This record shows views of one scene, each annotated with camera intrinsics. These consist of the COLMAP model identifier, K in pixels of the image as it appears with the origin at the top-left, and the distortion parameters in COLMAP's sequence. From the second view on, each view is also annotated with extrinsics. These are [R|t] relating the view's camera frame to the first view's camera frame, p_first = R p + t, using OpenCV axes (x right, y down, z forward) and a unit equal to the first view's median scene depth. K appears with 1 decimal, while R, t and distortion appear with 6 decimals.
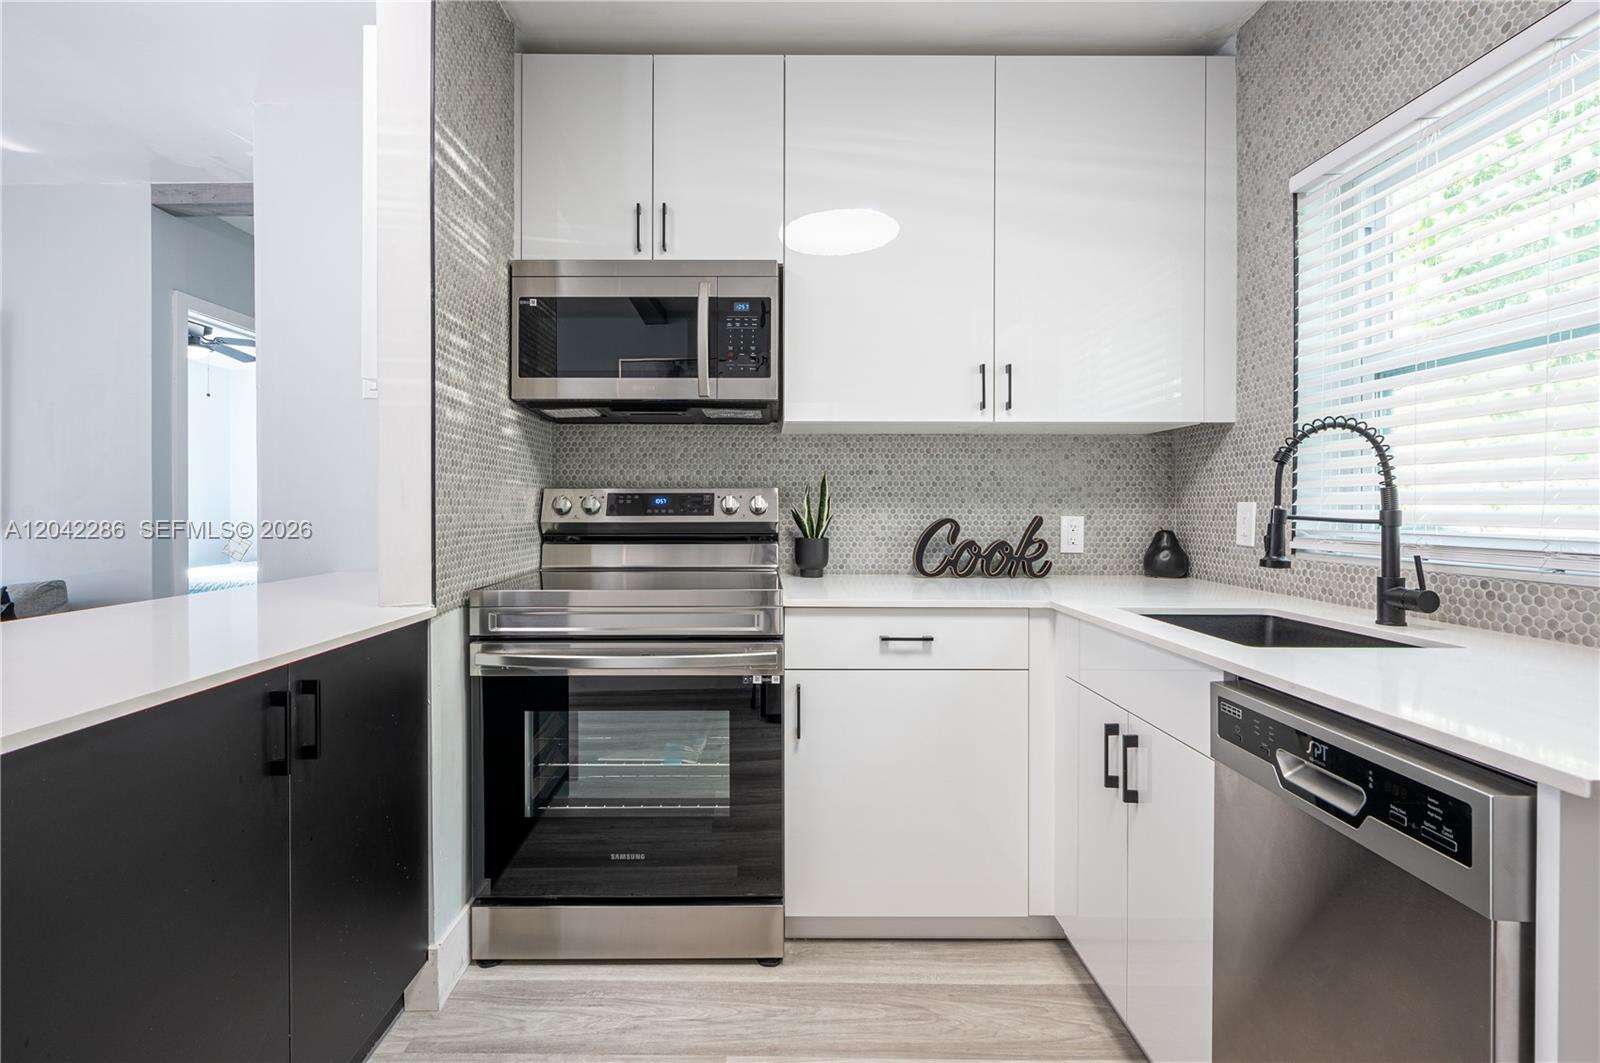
lens RADIAL K [[722.2, 0, 766.4], [0, 722.2, 512.9], [0, 0, 1]] dist [-0.001597, -0.000235]
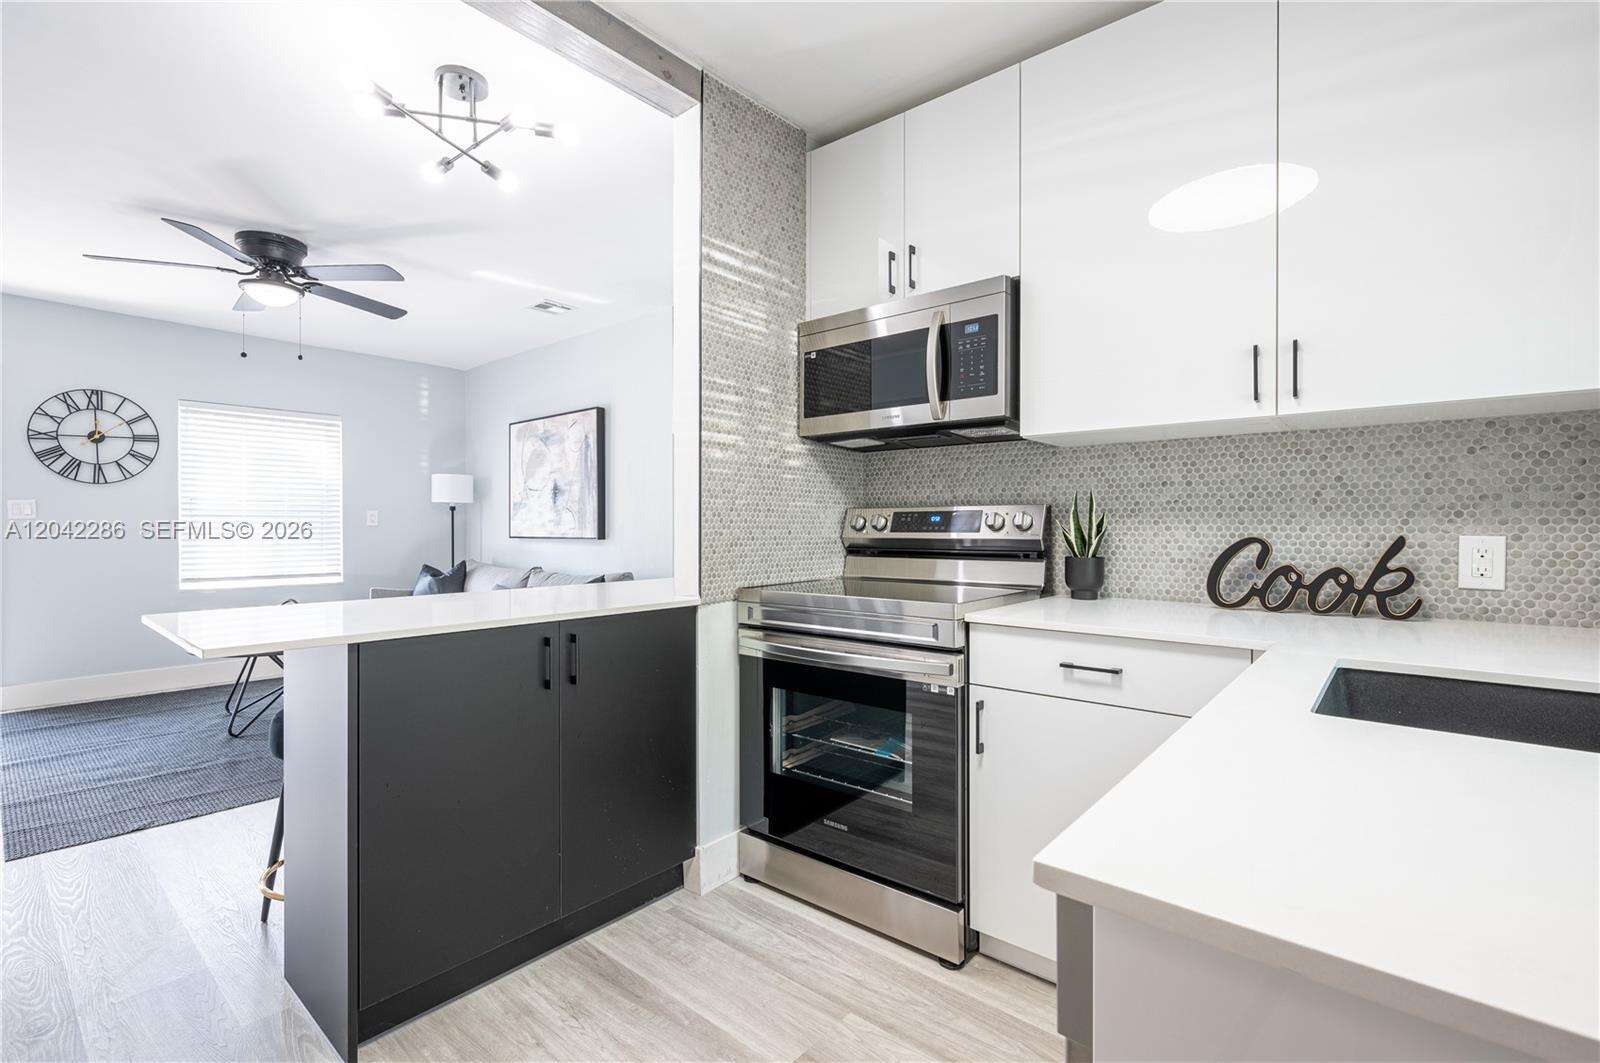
lens RADIAL K [[714.4, 0, 801.3], [0, 714.4, 530.3], [0, 0, 1]] dist [0.000496, -0.000092]
pose [[0.770054, 0.002825, -0.637973, 0.379694], [-0.004117, 0.999991, -0.000542, 0.002233], [0.637966, 0.003044, 0.770059, 0.059459]]
